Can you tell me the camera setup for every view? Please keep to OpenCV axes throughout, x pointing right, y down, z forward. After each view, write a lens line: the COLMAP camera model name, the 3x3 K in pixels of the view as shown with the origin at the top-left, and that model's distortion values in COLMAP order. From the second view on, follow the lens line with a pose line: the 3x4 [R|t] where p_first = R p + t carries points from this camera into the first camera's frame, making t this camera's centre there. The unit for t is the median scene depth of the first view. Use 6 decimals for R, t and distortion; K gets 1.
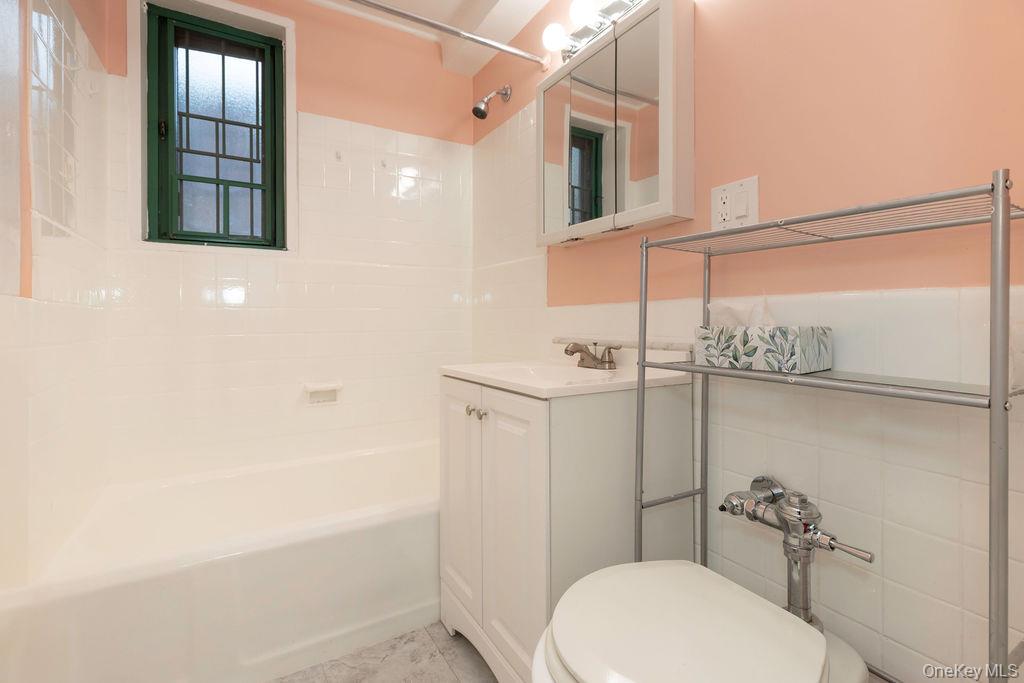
lens RADIAL K [[468.1, 0, 509.5], [0, 468.1, 324.1], [0, 0, 1]] dist [0.002018, -0.000020]
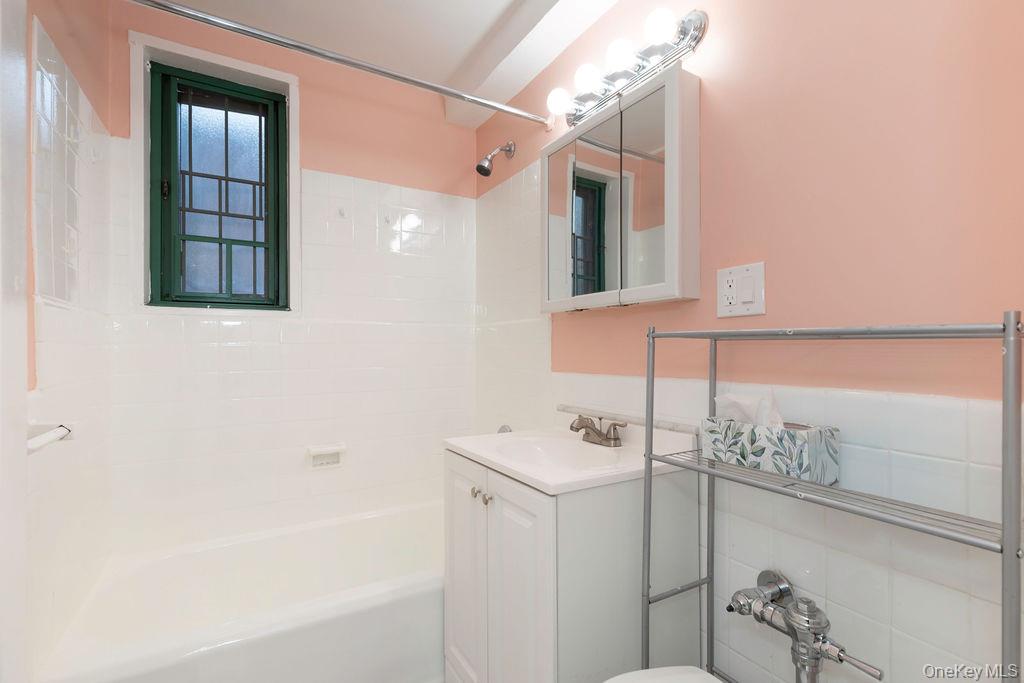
lens RADIAL K [[467.5, 0, 512.0], [0, 467.5, 341.5], [0, 0, 1]] dist [-0.000214, 0.000386]
pose [[0.999985, 0.001574, 0.005196, -0.009336], [-0.001561, 0.999996, -0.002519, -0.104517], [-0.005200, 0.002511, 0.999983, 0.003976]]
